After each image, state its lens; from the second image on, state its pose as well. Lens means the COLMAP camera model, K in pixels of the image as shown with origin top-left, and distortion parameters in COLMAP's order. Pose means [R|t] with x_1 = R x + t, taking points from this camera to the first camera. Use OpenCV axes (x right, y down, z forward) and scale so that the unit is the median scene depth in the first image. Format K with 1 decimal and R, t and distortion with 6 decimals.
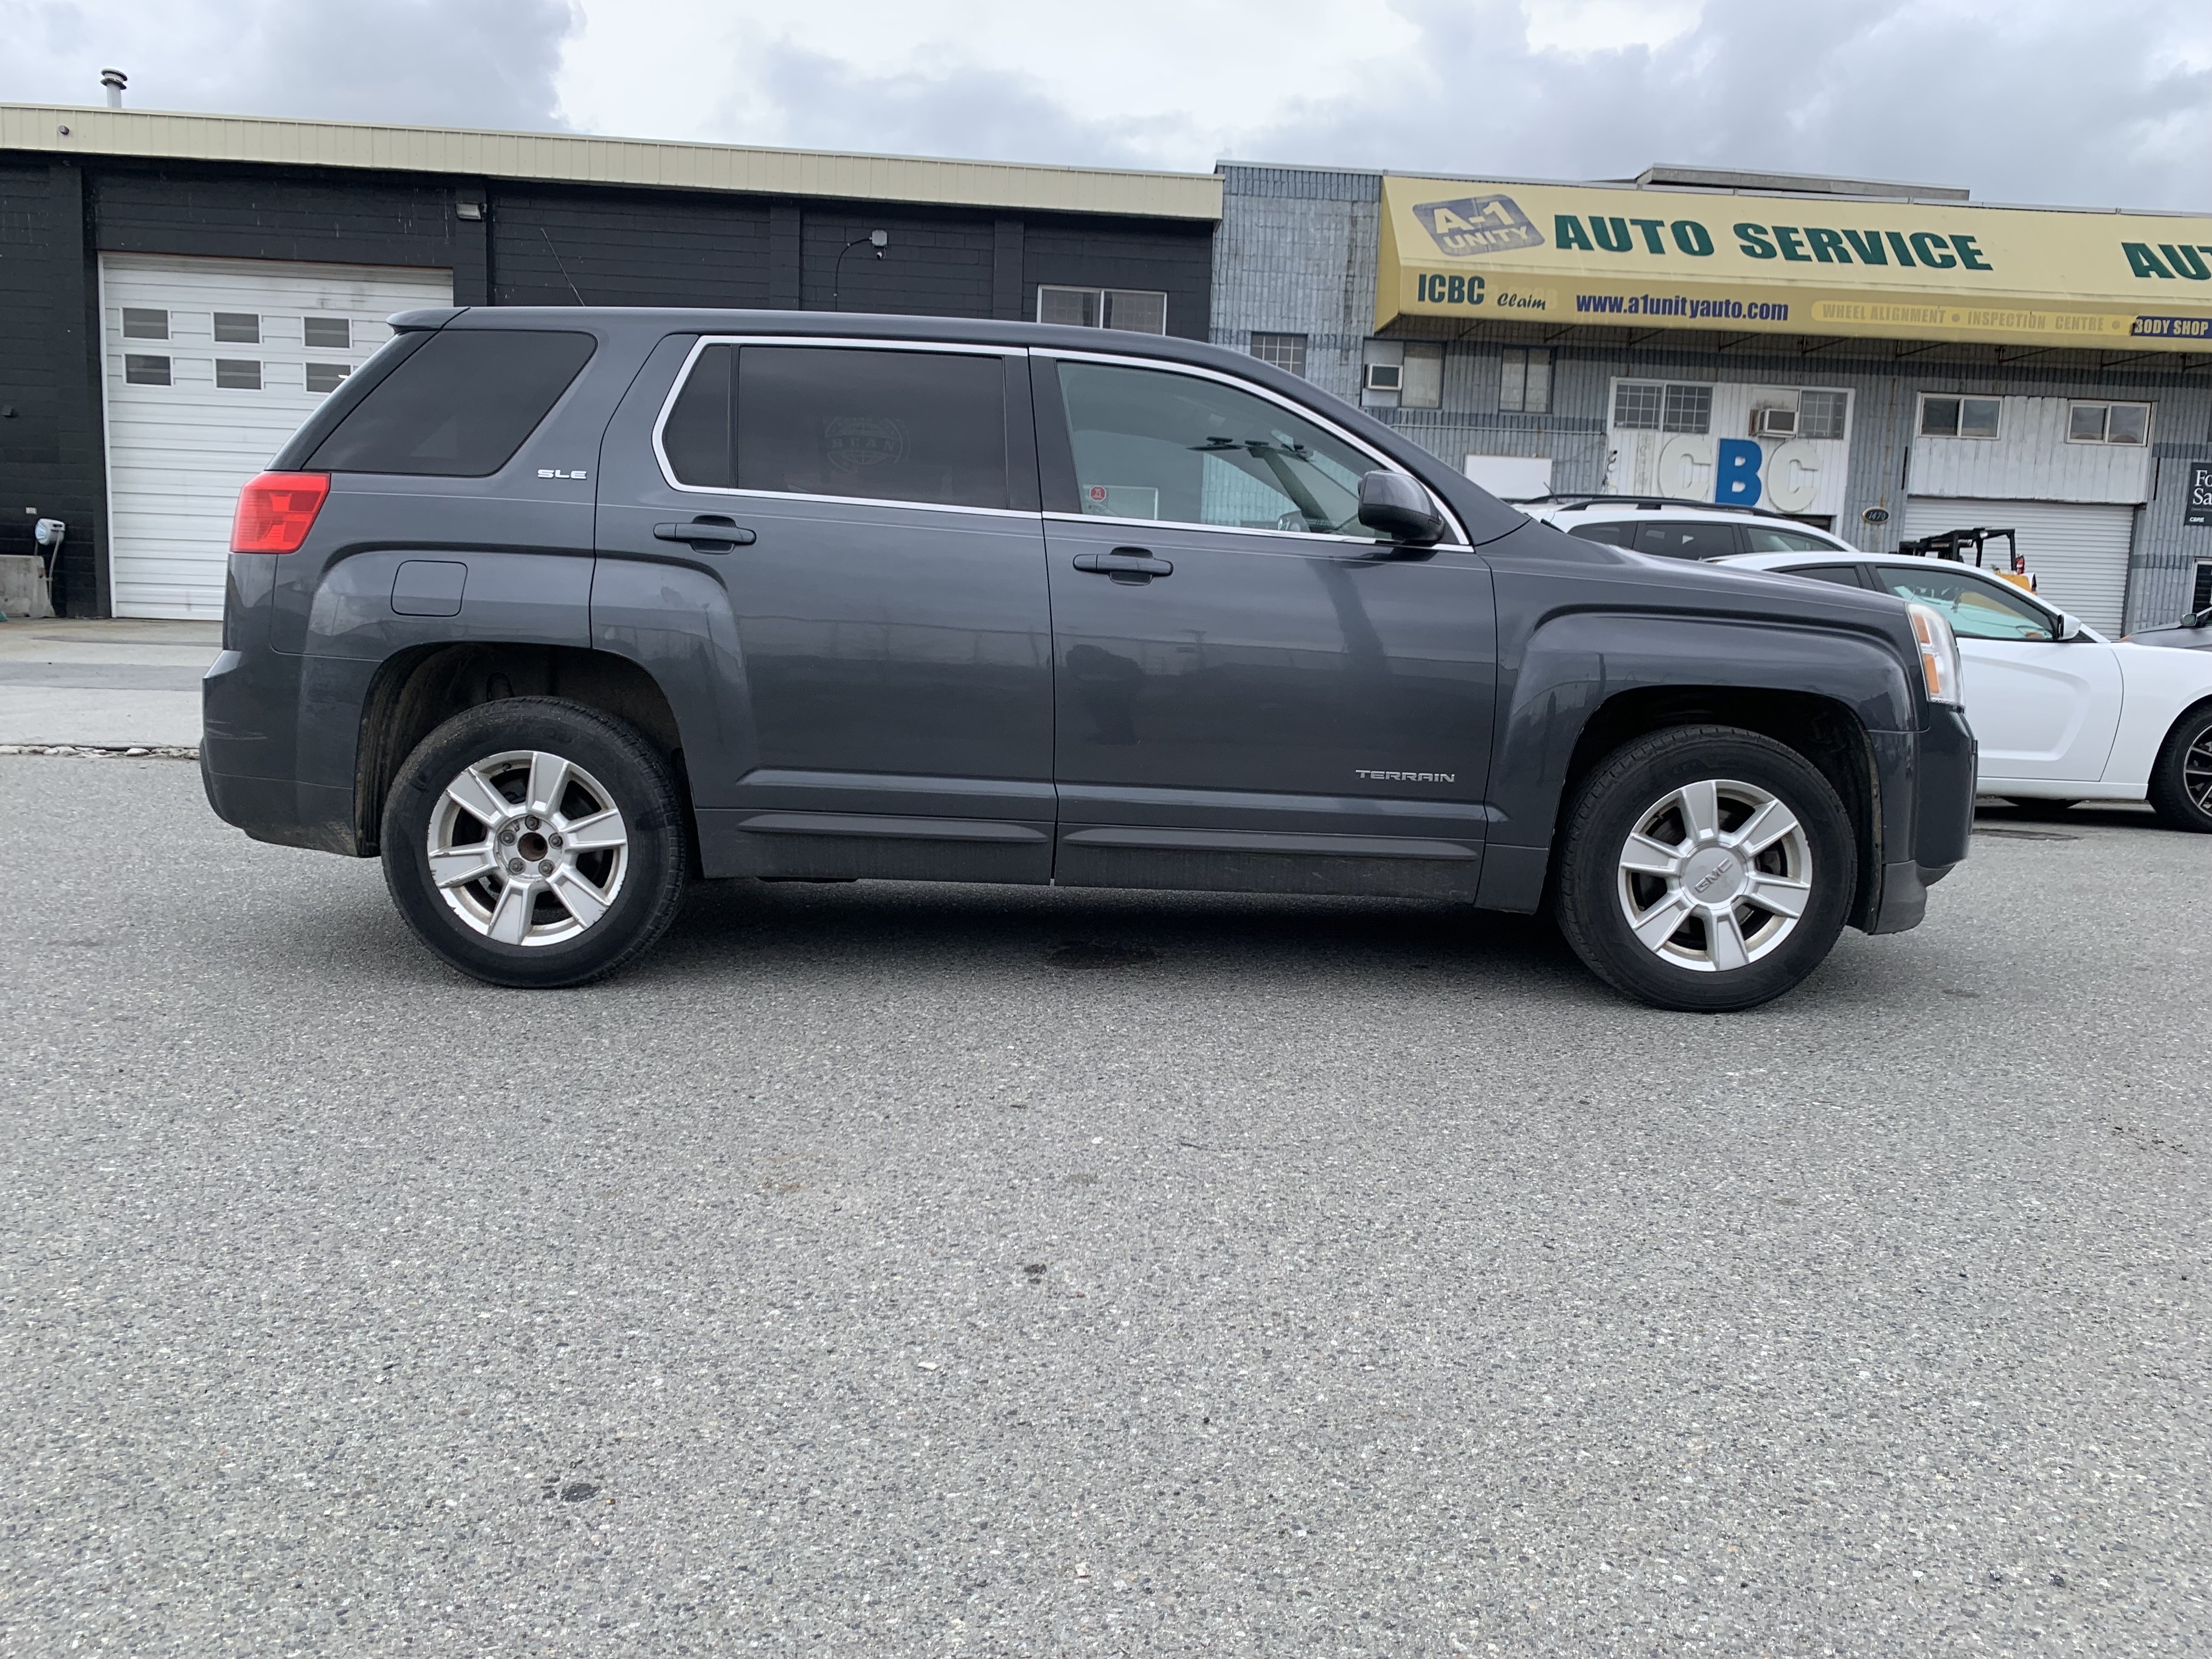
lens RADIAL K [[1716.3, 0, 1106.0], [0, 1716.3, 829.5], [0, 0, 1]] dist [0.012389, -0.009443]
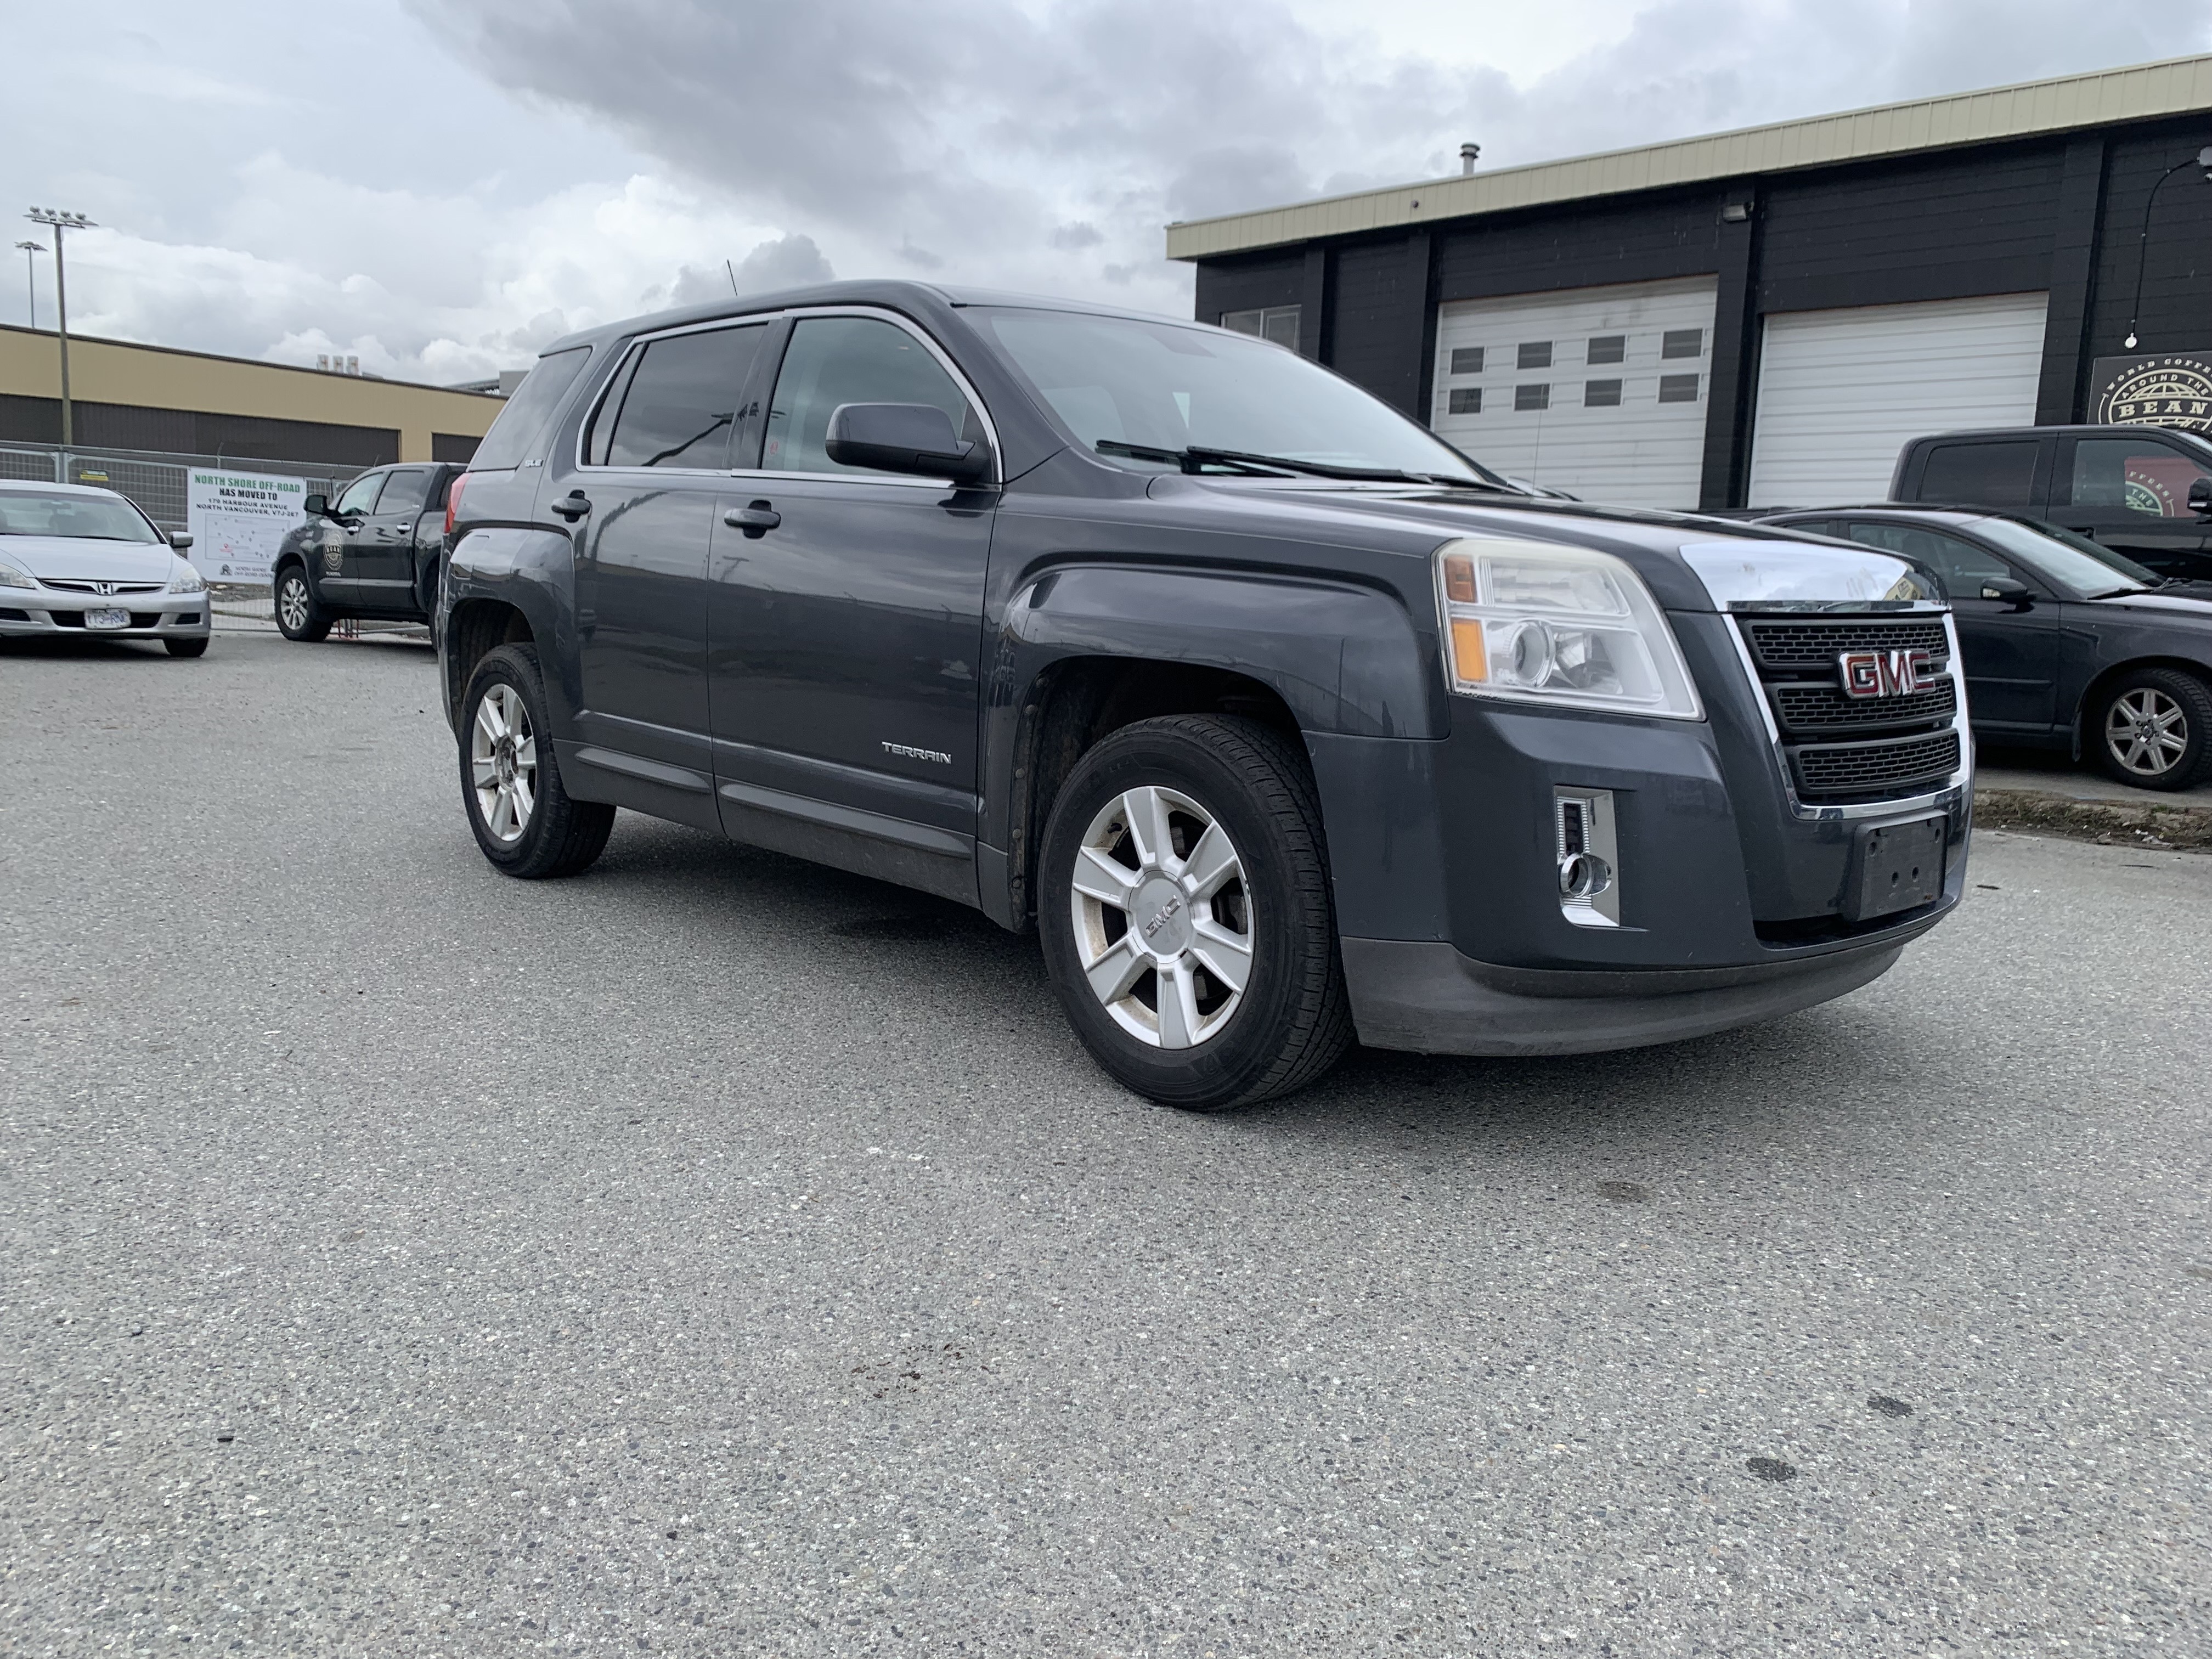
lens RADIAL K [[1691.1, 0, 1106.0], [0, 1691.1, 829.5], [0, 0, 1]] dist [-0.006456, -0.002761]
pose [[0.655378, 0.097375, -0.748998, 0.869077], [-0.099950, 0.994115, 0.041785, -0.037336], [0.748659, 0.047477, 0.661253, 0.506405]]
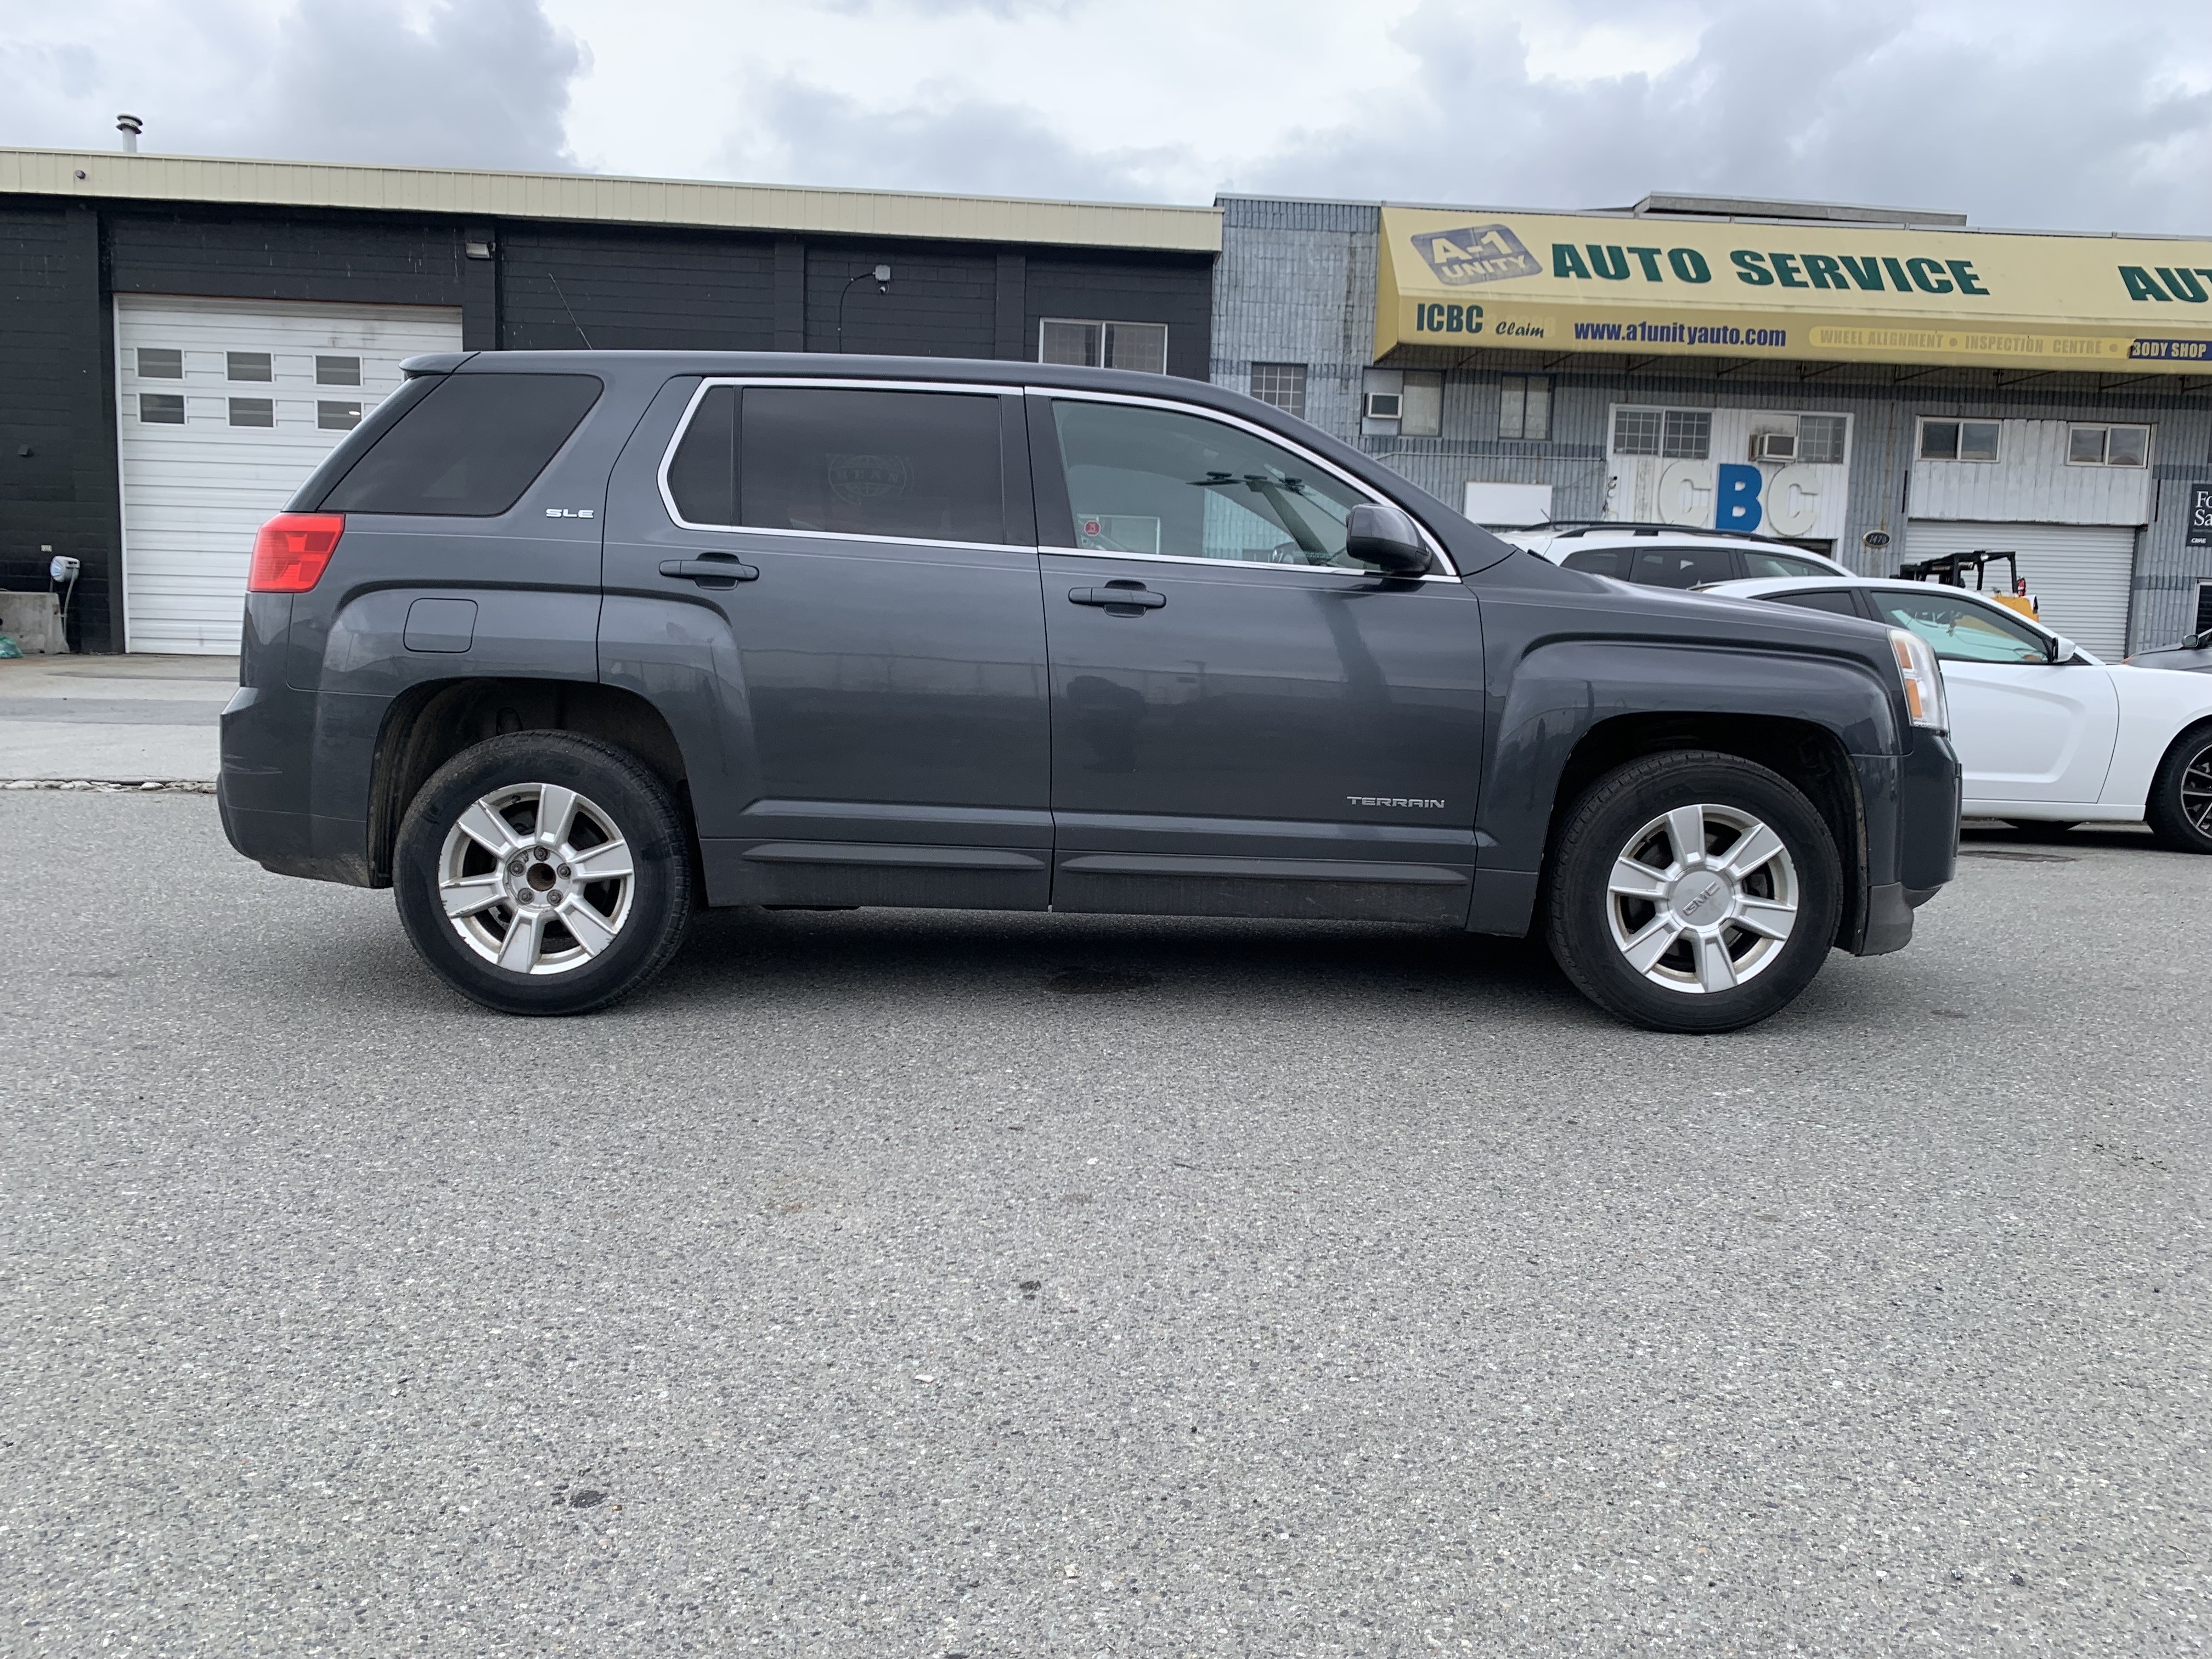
lens RADIAL K [[1715.9, 0, 1096.6], [0, 1715.9, 827.1], [0, 0, 1]] dist [0.009306, -0.003318]
pose [[0.999943, -0.006107, -0.008760, 0.005615], [0.005955, 0.999832, -0.017321, 0.000066], [0.008864, 0.017268, 0.999812, -0.018339]]
